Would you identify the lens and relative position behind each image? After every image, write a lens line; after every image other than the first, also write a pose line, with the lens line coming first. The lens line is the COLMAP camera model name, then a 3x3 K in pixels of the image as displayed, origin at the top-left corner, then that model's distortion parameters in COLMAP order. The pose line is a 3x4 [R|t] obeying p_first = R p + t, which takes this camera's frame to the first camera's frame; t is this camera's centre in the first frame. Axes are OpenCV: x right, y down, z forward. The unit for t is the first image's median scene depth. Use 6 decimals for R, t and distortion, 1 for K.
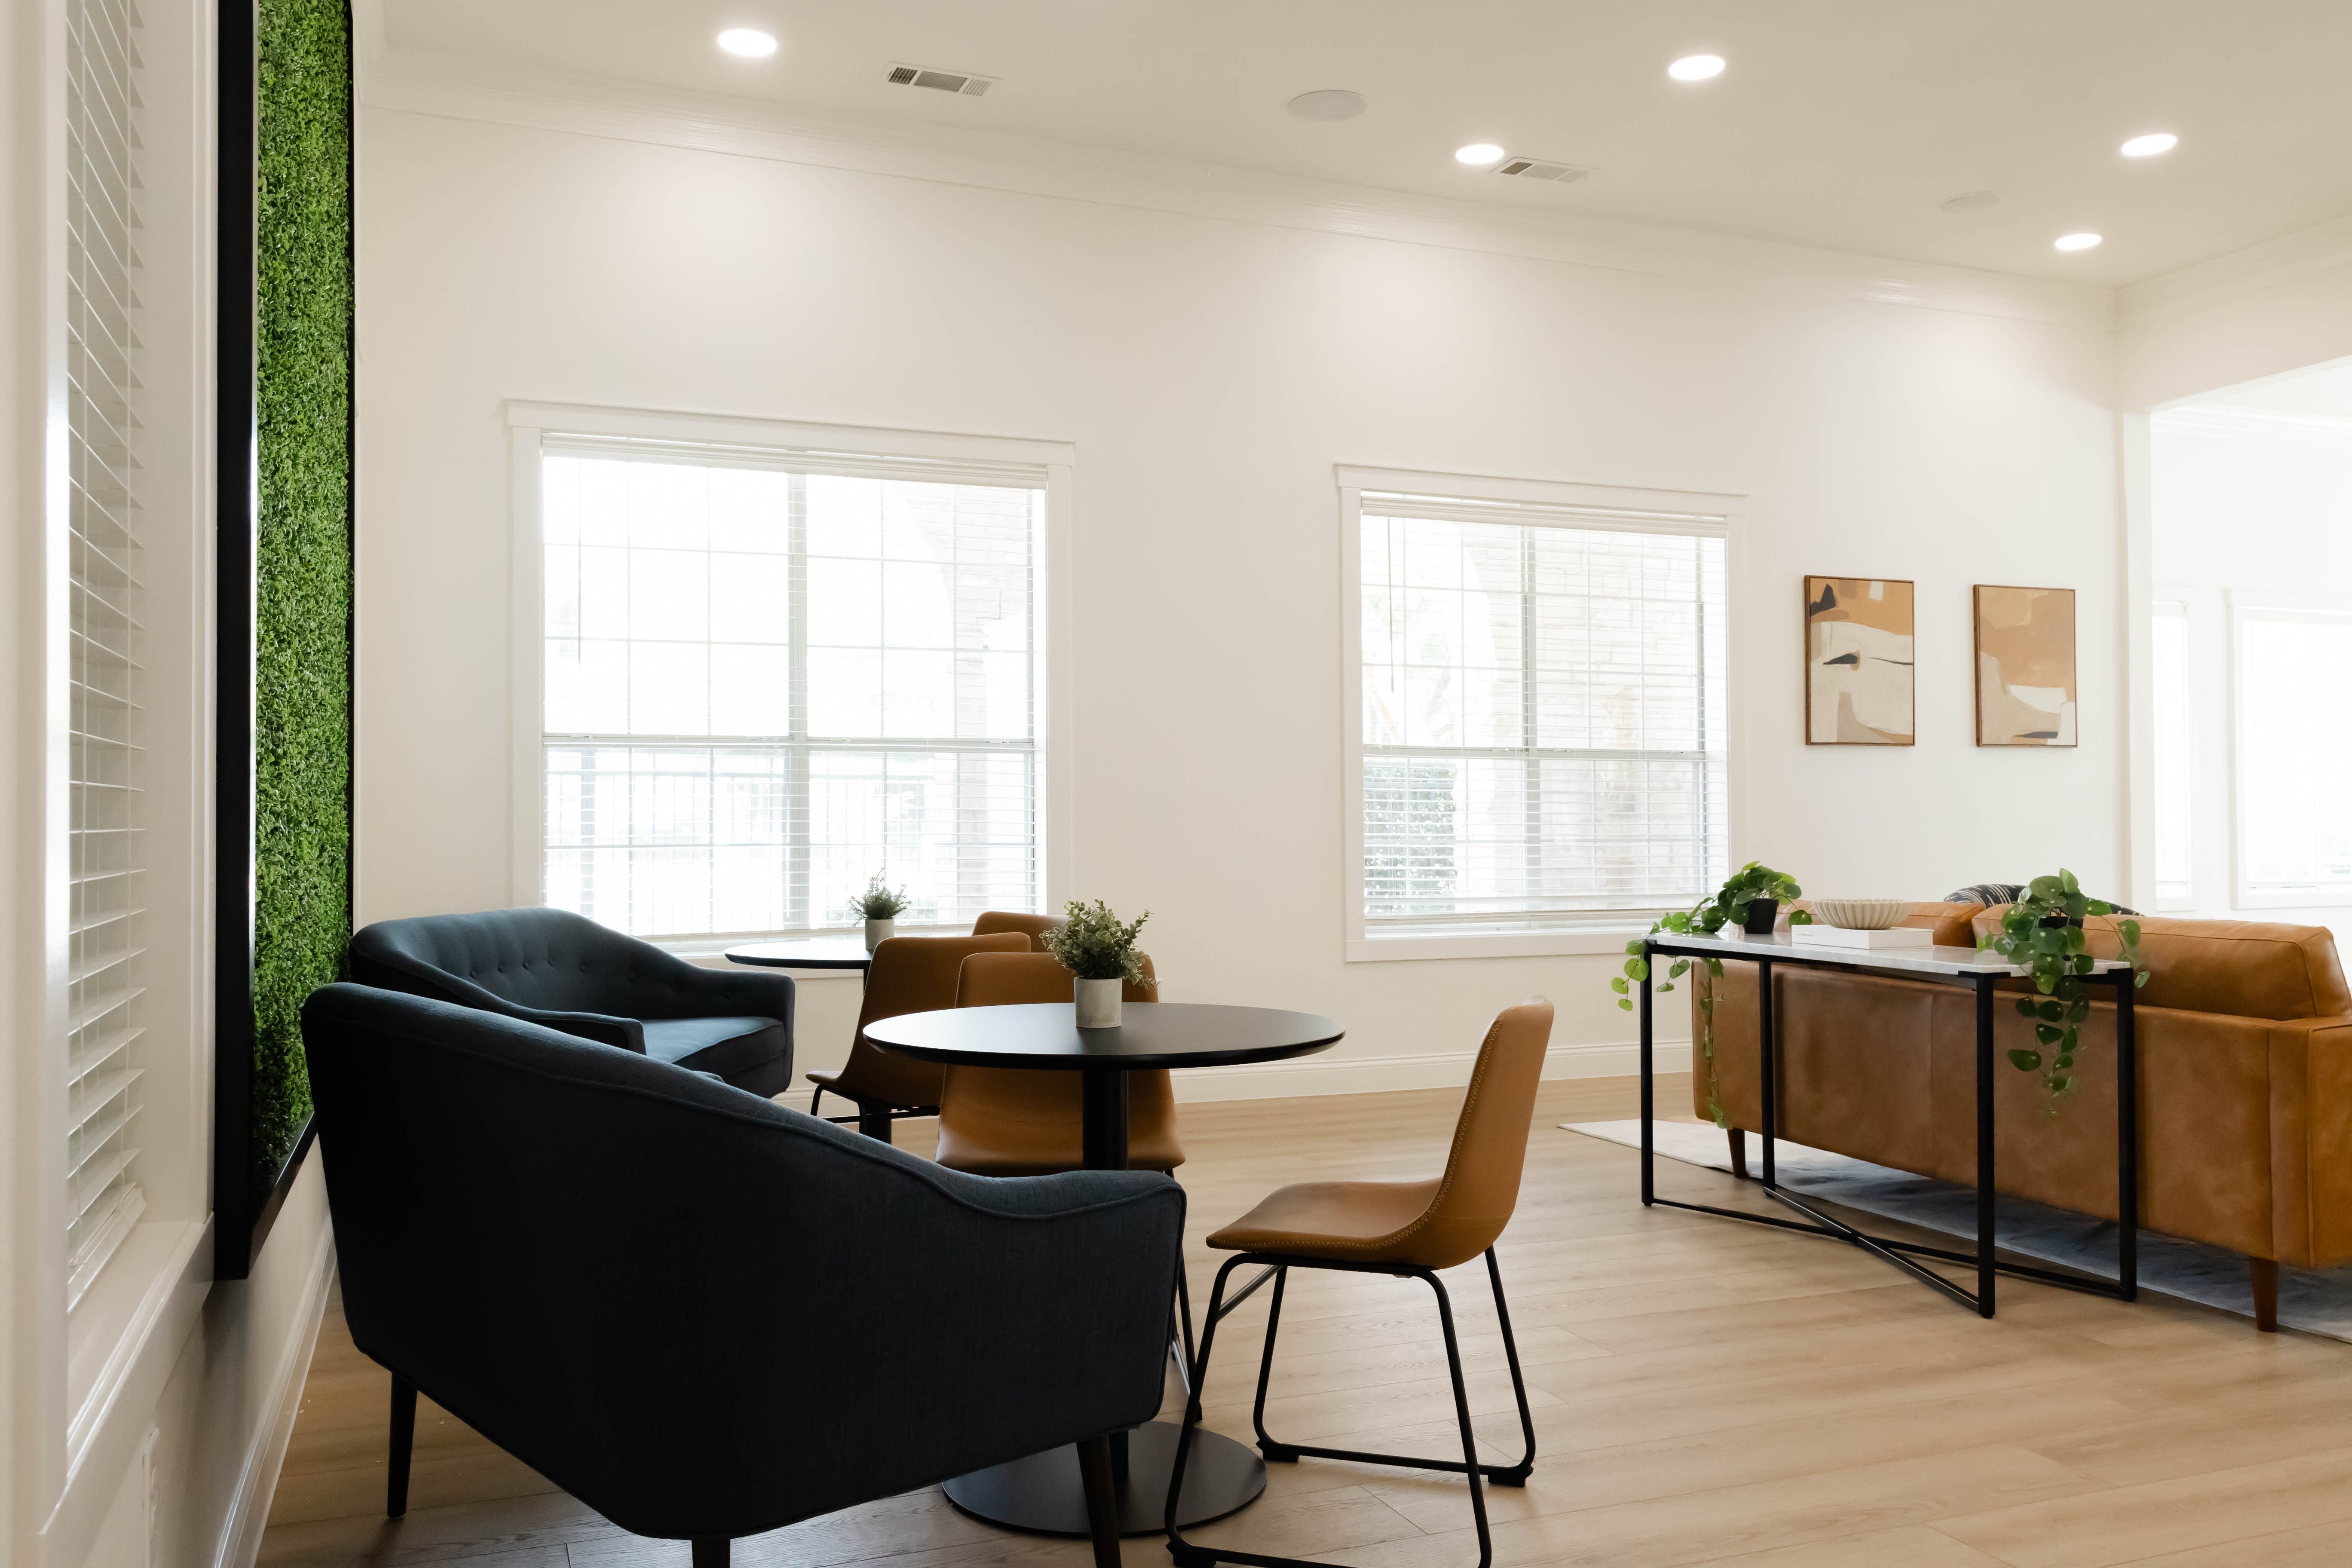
lens RADIAL K [[1876.3, 0, 1176.0], [0, 1876.3, 784.0], [0, 0, 1]] dist [0.095981, 0.001030]
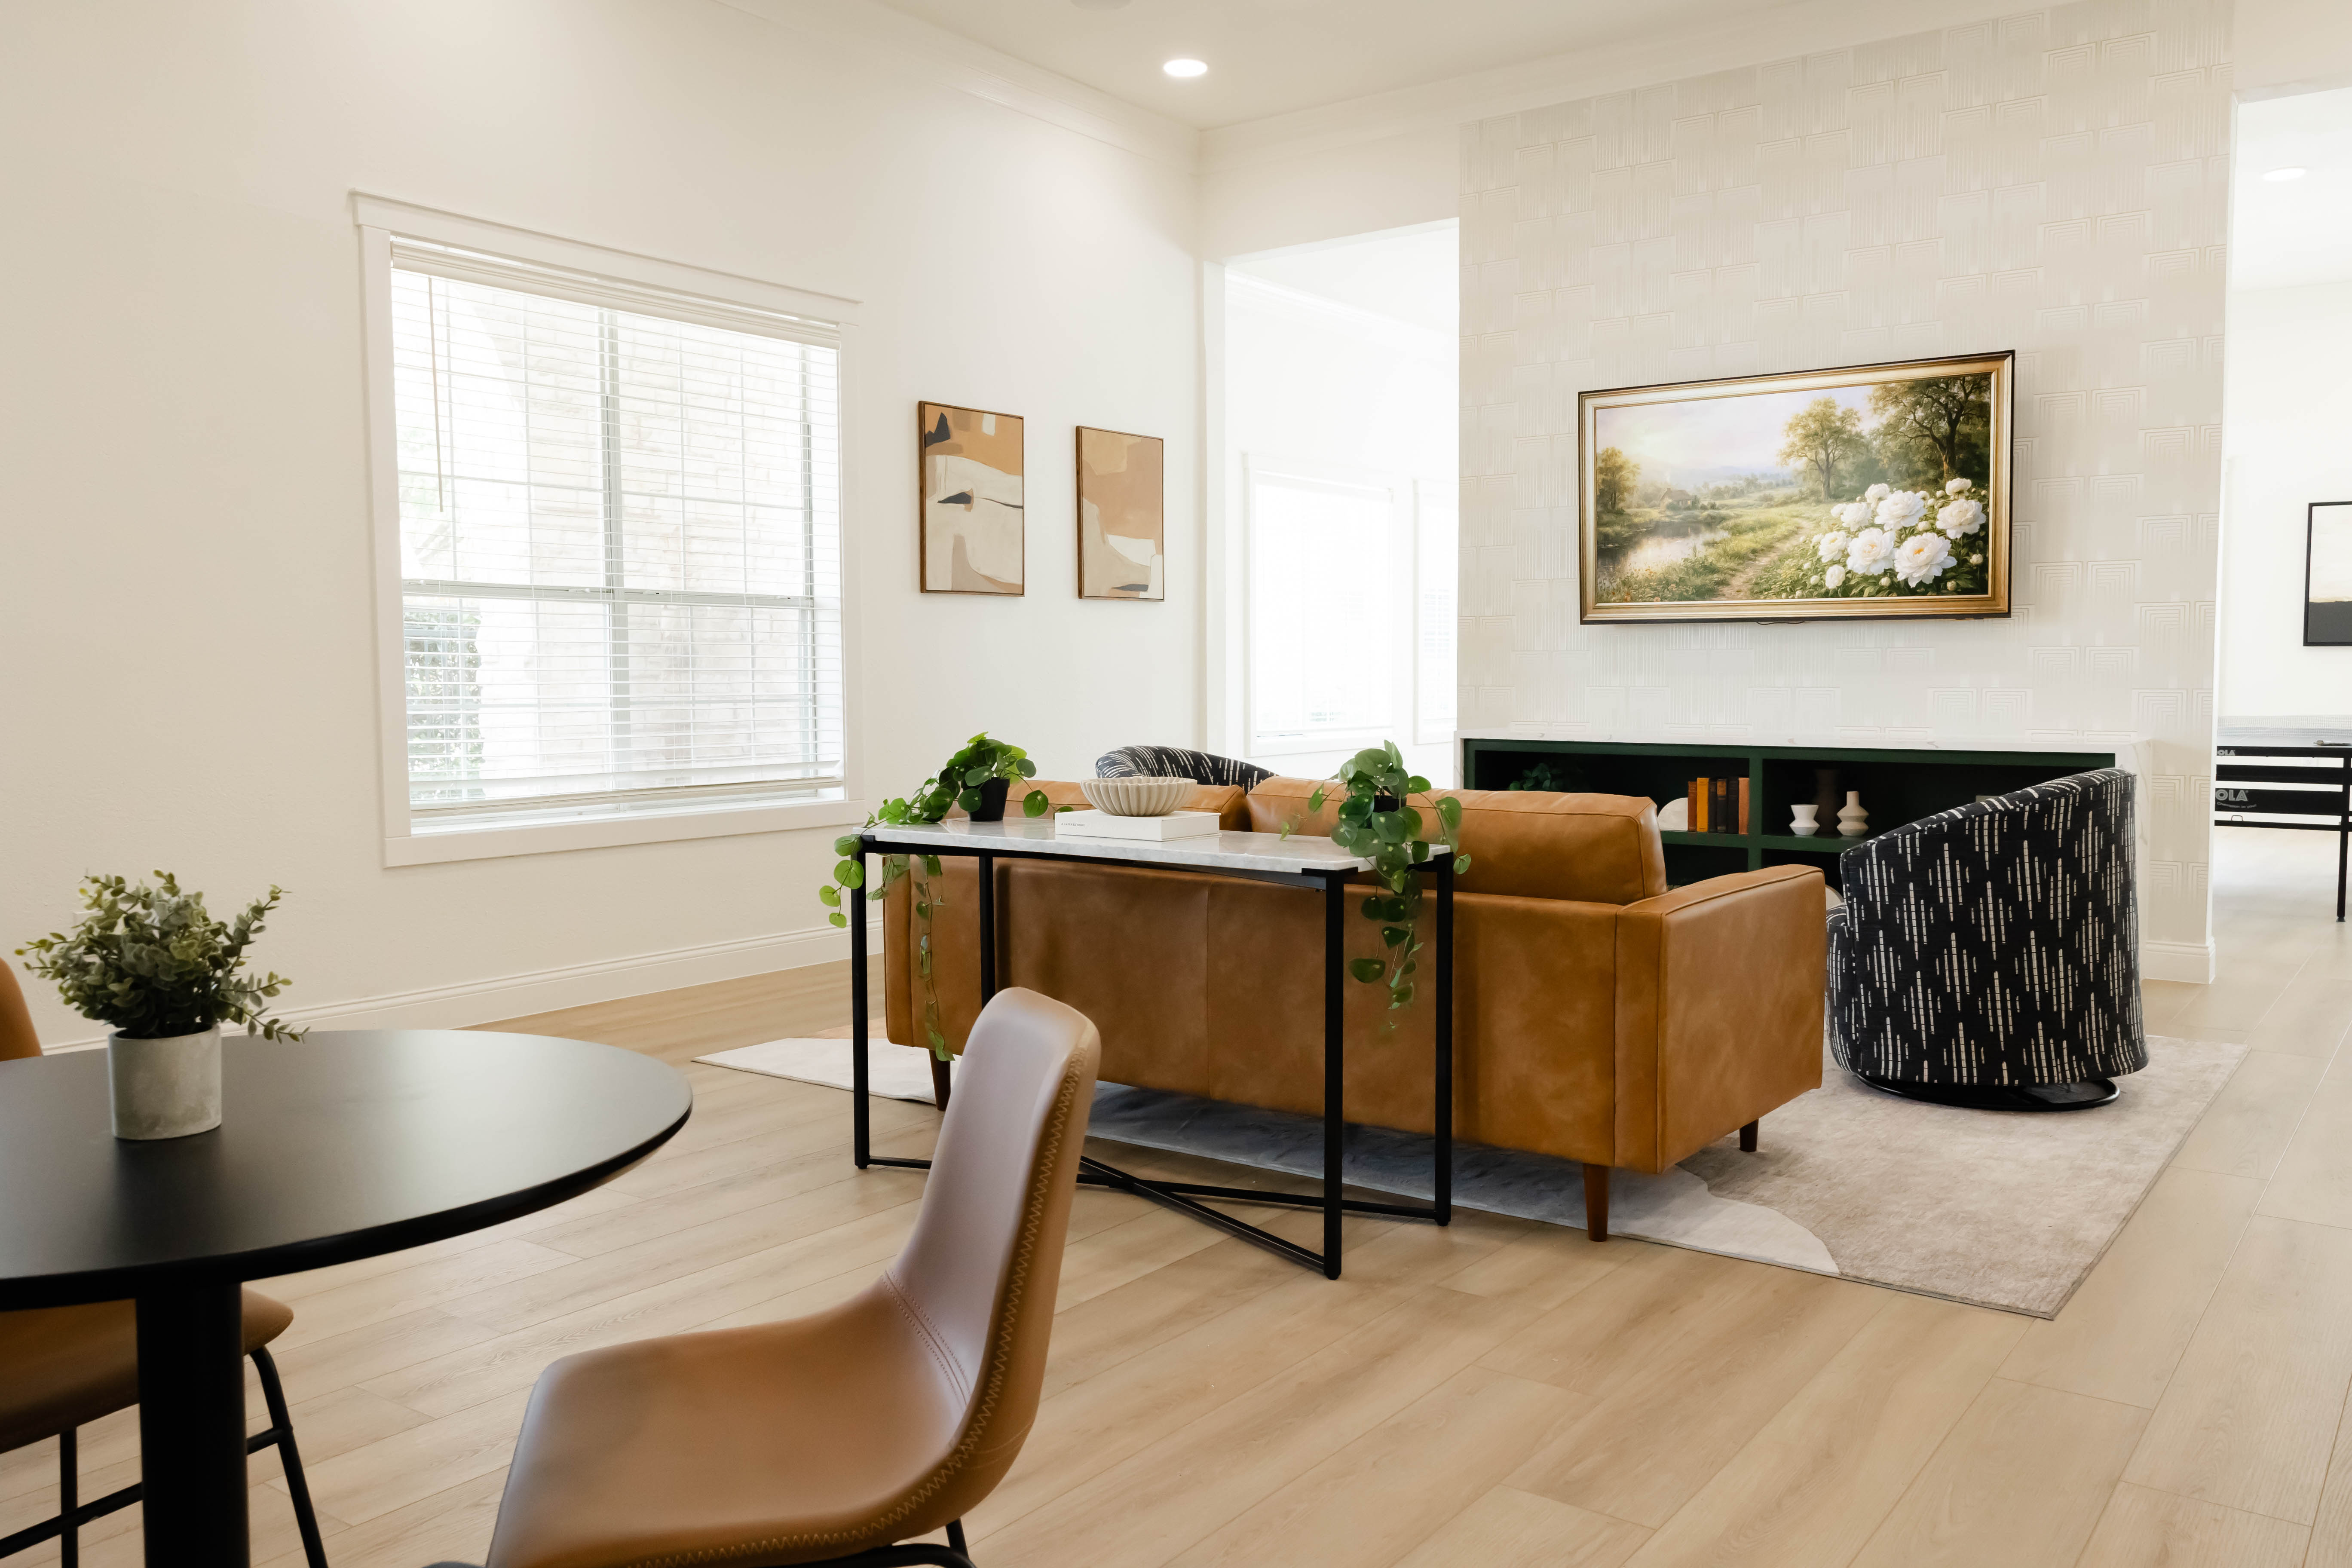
lens RADIAL K [[1844.8, 0, 1176.0], [0, 1844.8, 784.0], [0, 0, 1]] dist [0.007317, -0.007013]
pose [[0.848320, -0.033947, 0.528395, -0.030770], [-0.008913, 0.996886, 0.078355, 0.000211], [-0.529409, -0.071180, 0.845375, 0.205815]]
